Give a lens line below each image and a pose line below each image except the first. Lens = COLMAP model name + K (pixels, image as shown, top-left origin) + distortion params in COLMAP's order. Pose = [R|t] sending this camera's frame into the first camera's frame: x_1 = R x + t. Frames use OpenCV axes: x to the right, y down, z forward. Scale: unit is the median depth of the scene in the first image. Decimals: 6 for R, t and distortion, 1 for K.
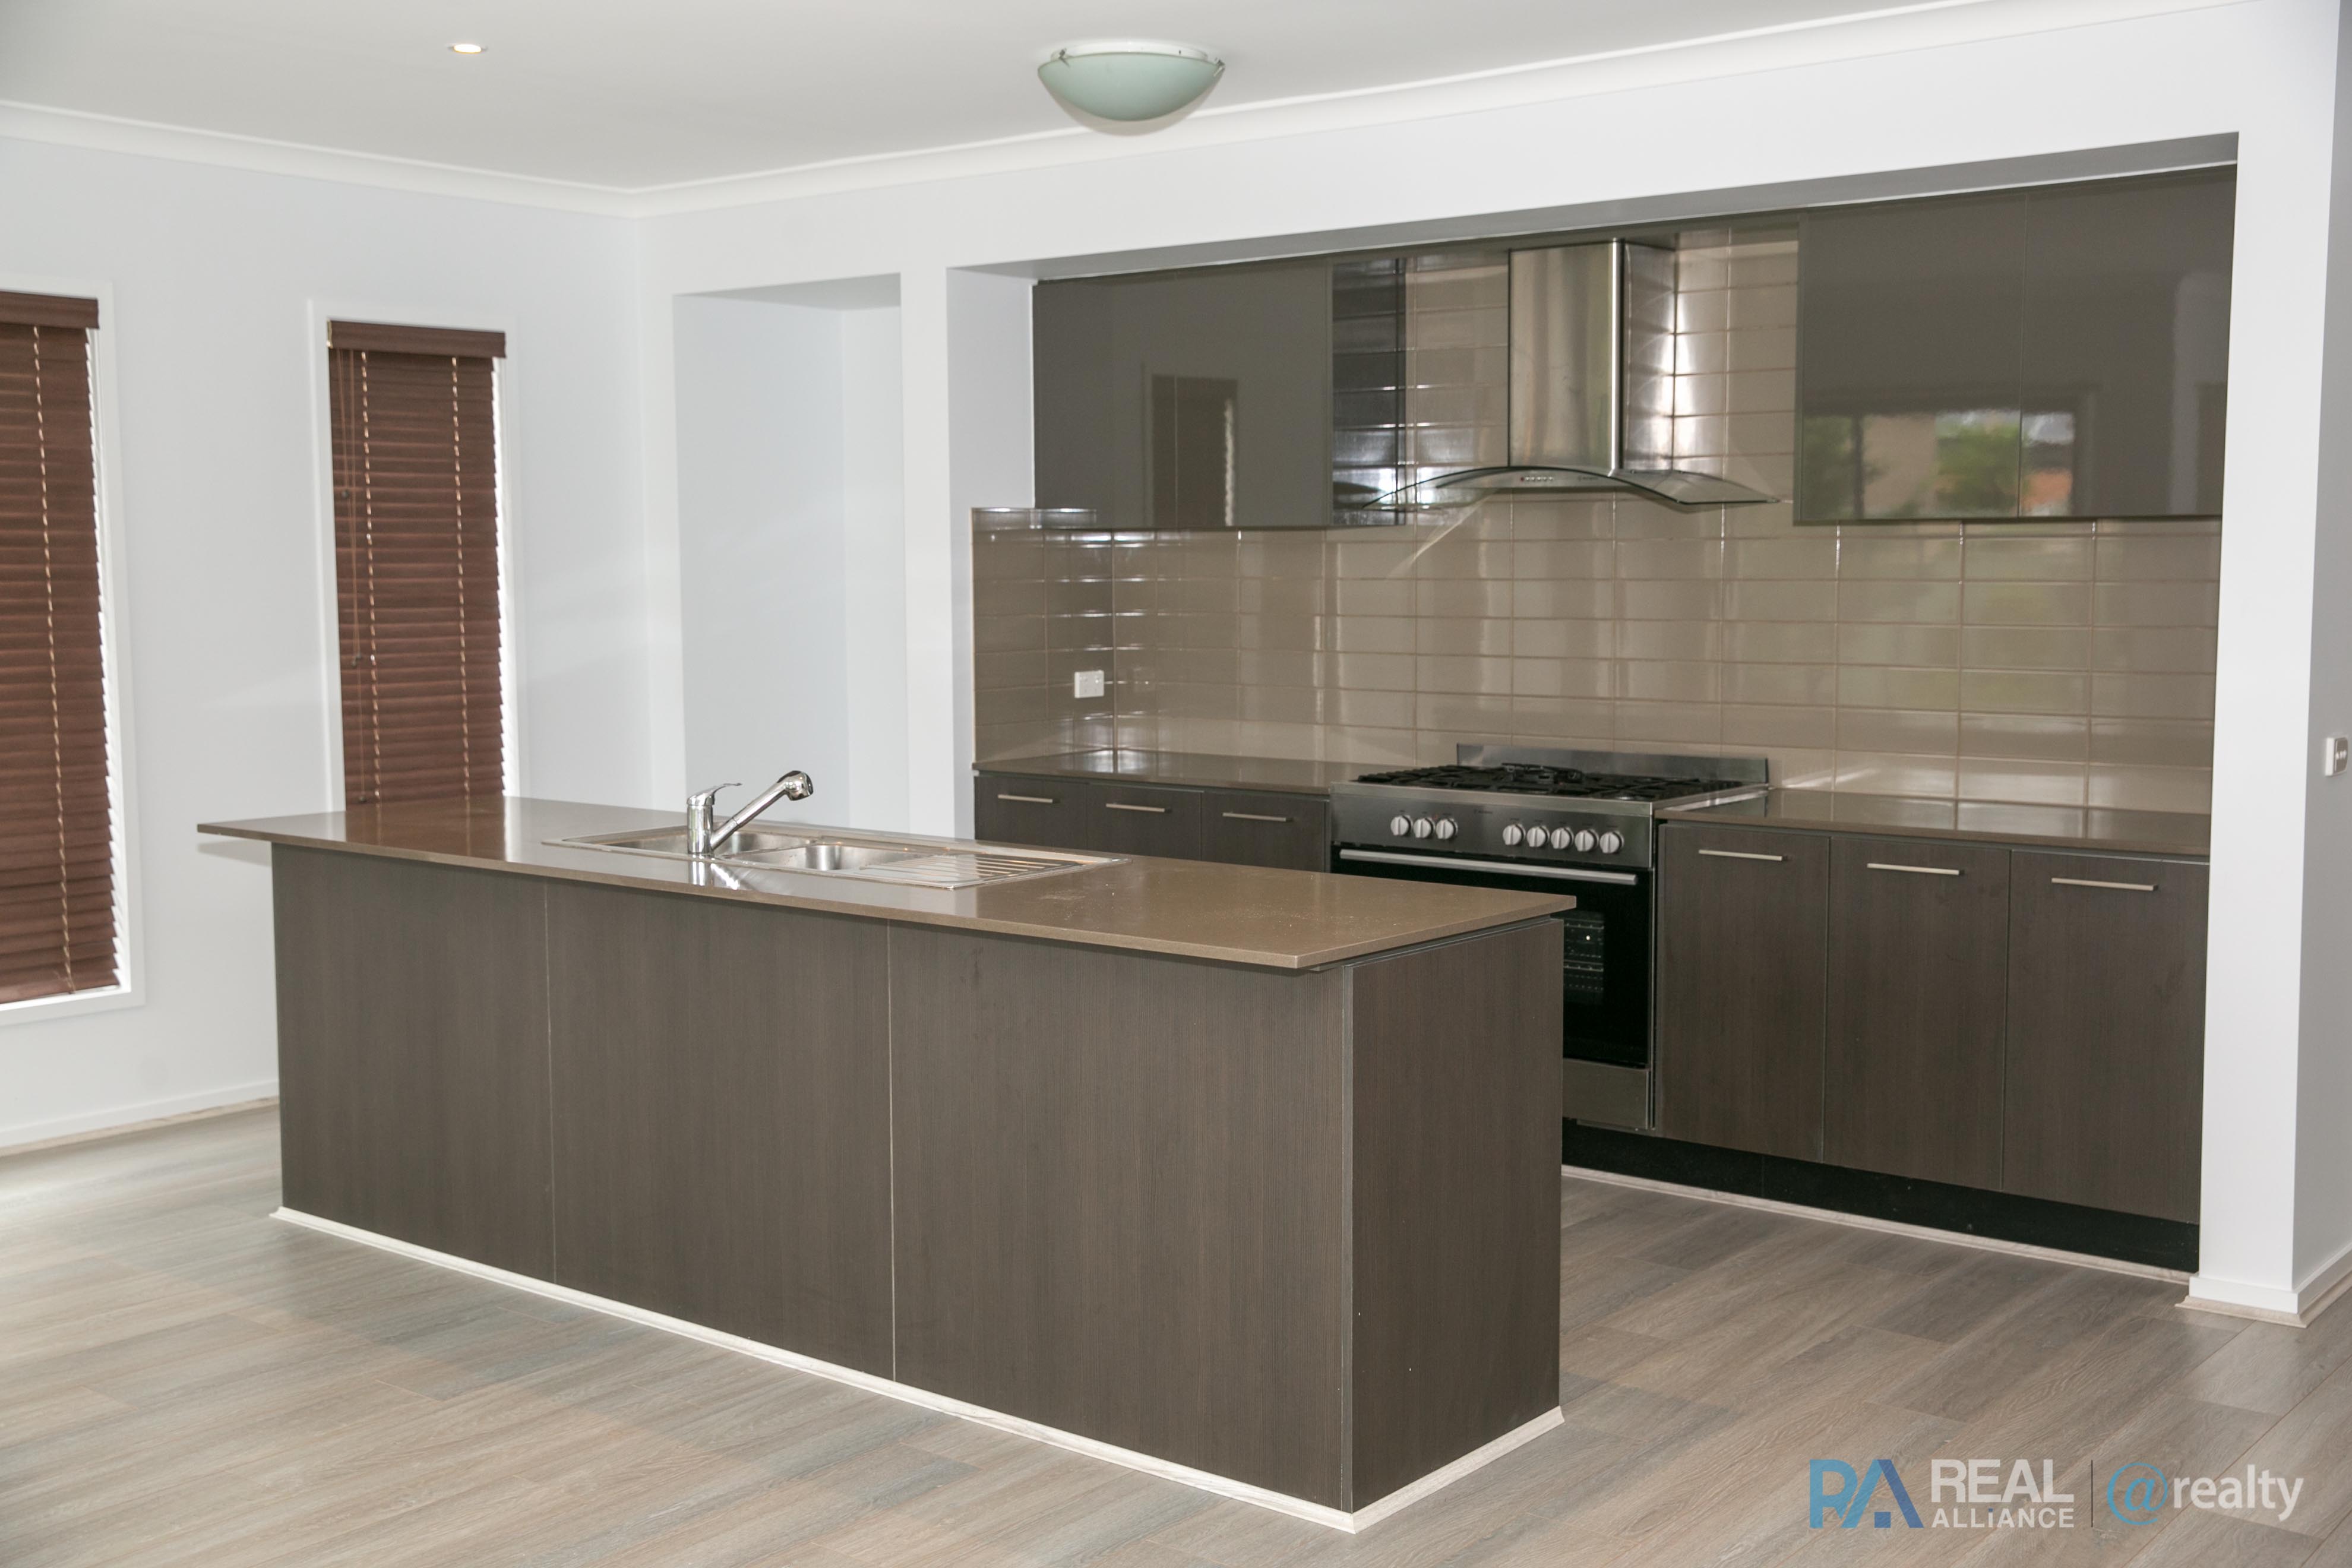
lens RADIAL K [[2474.2, 0, 1176.0], [0, 2474.2, 784.0], [0, 0, 1]] dist [0.114684, 0.002776]
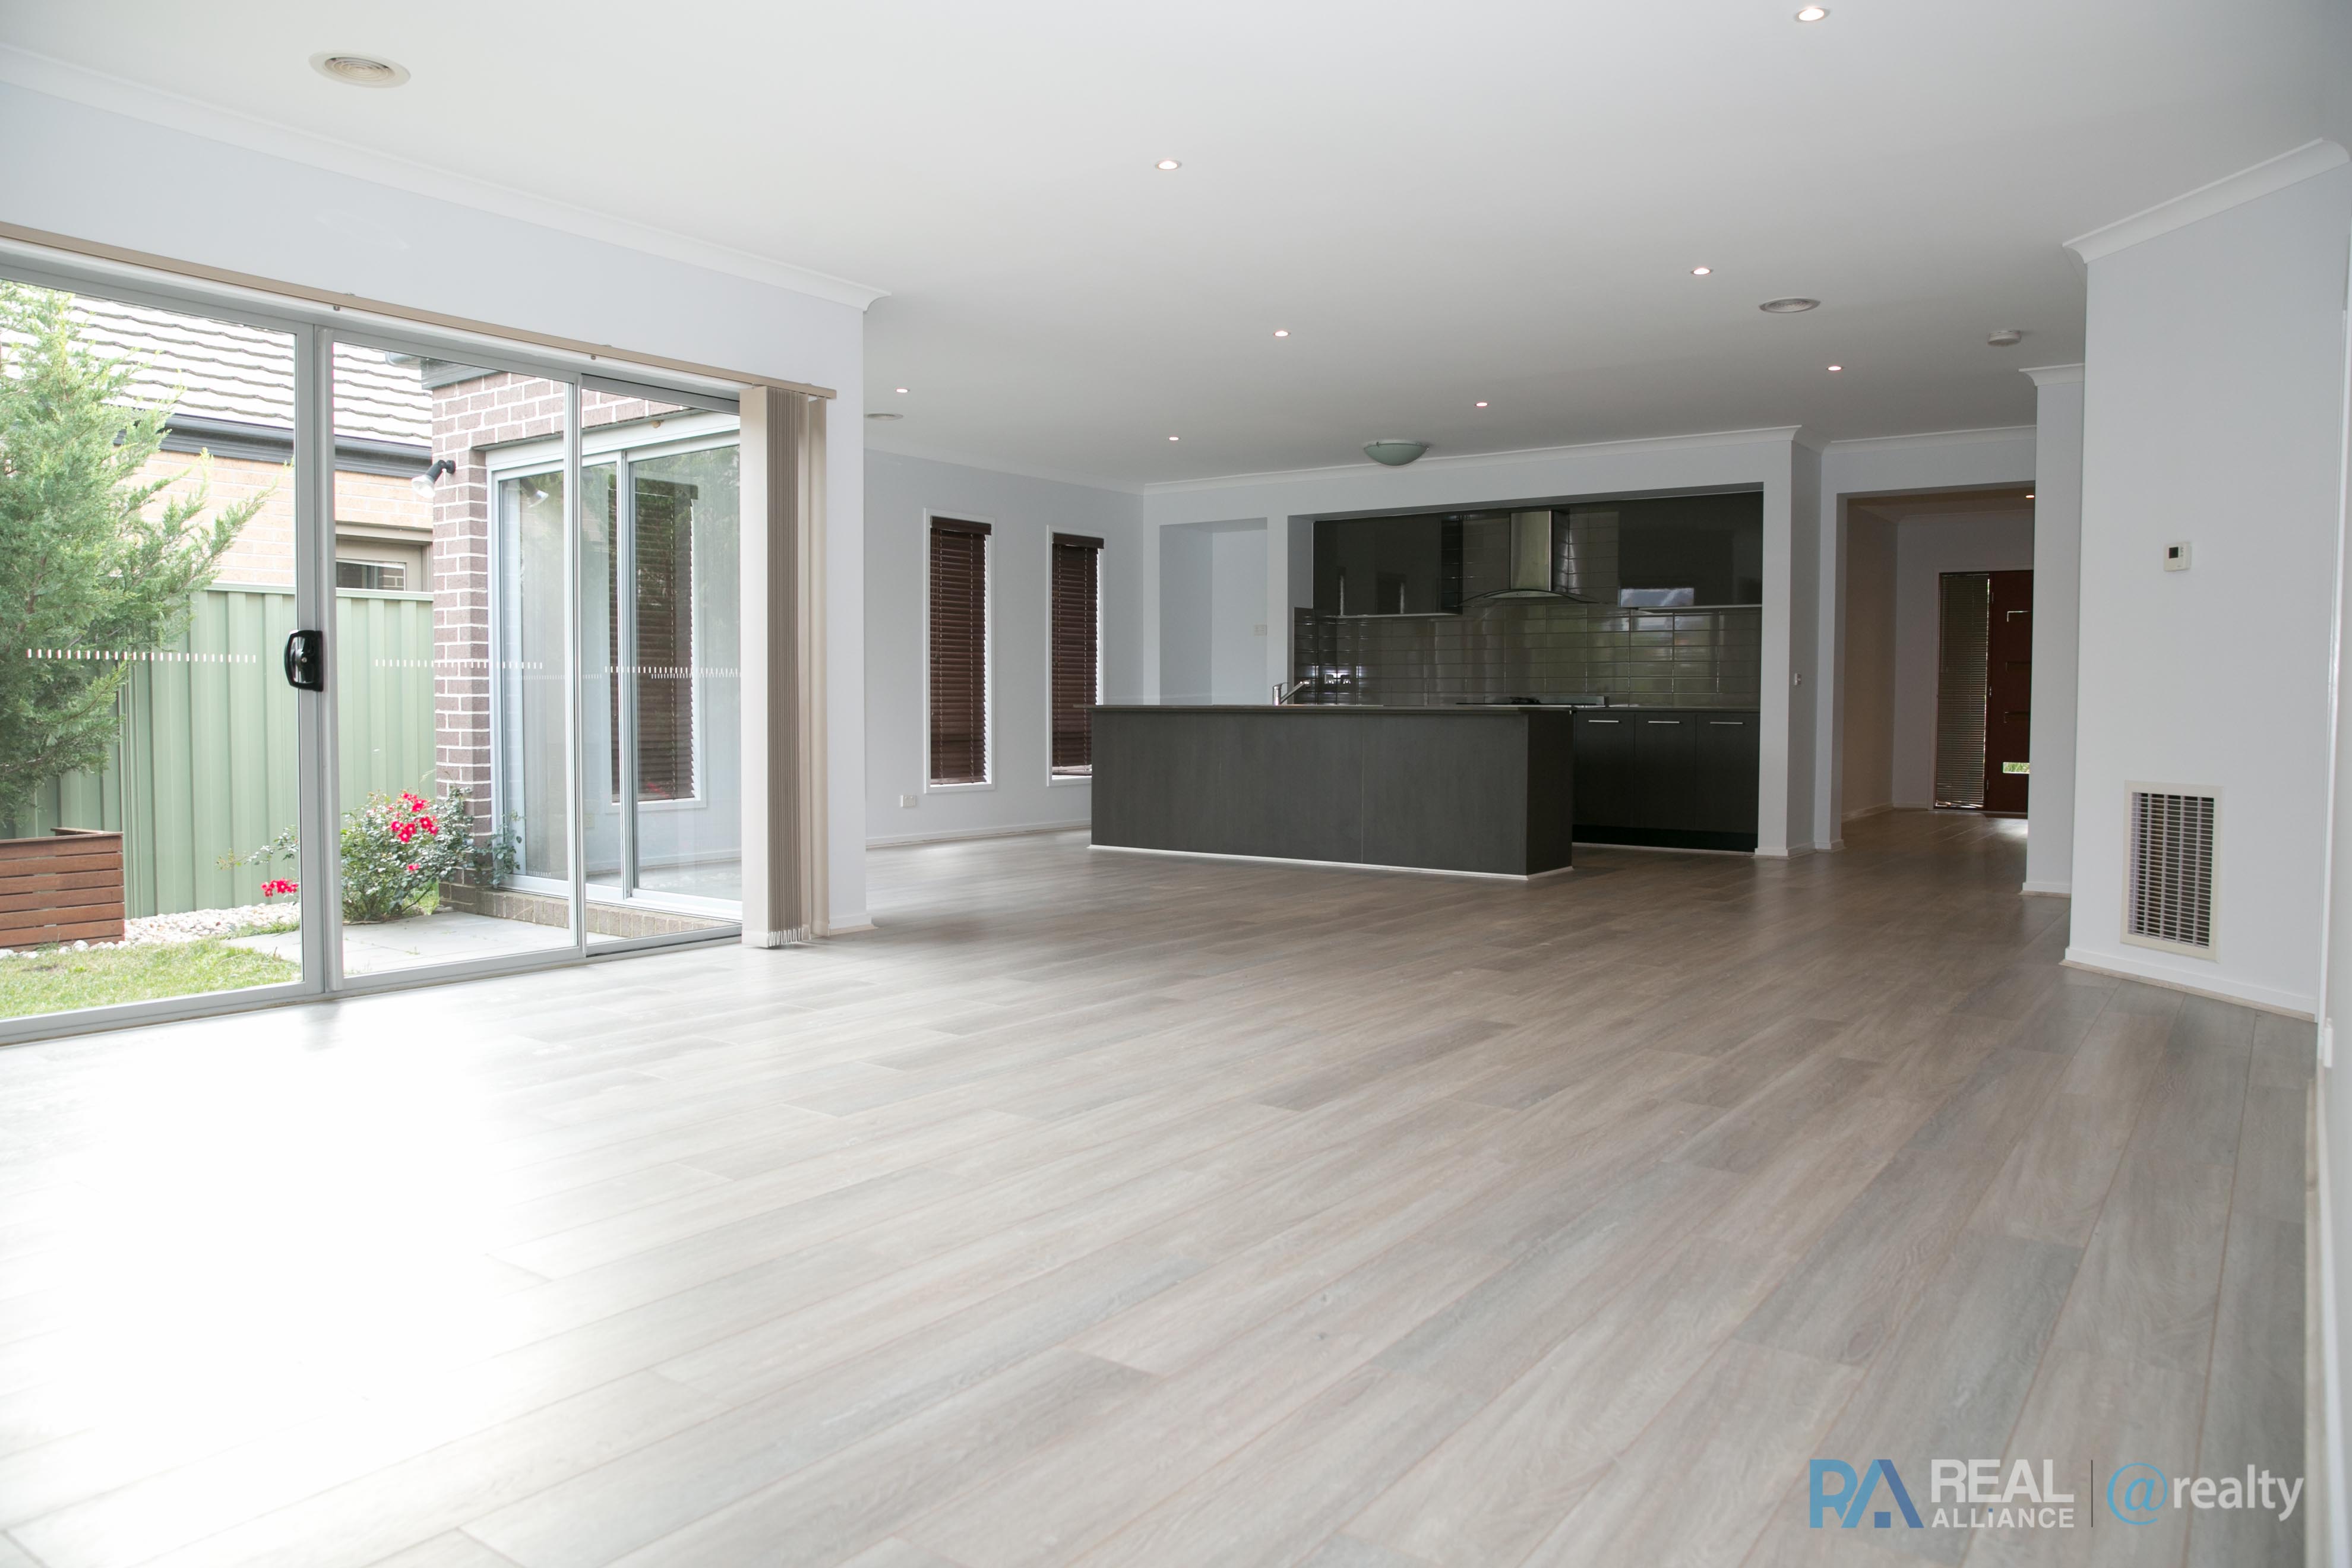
lens RADIAL K [[1657.6, 0, 1176.0], [0, 1657.6, 784.0], [0, 0, 1]] dist [-0.004800, 0.000366]
pose [[0.996916, 0.006858, 0.078181, -0.374507], [-0.002434, 0.998397, -0.056550, 0.189801], [-0.078444, 0.056185, 0.995334, -0.776919]]
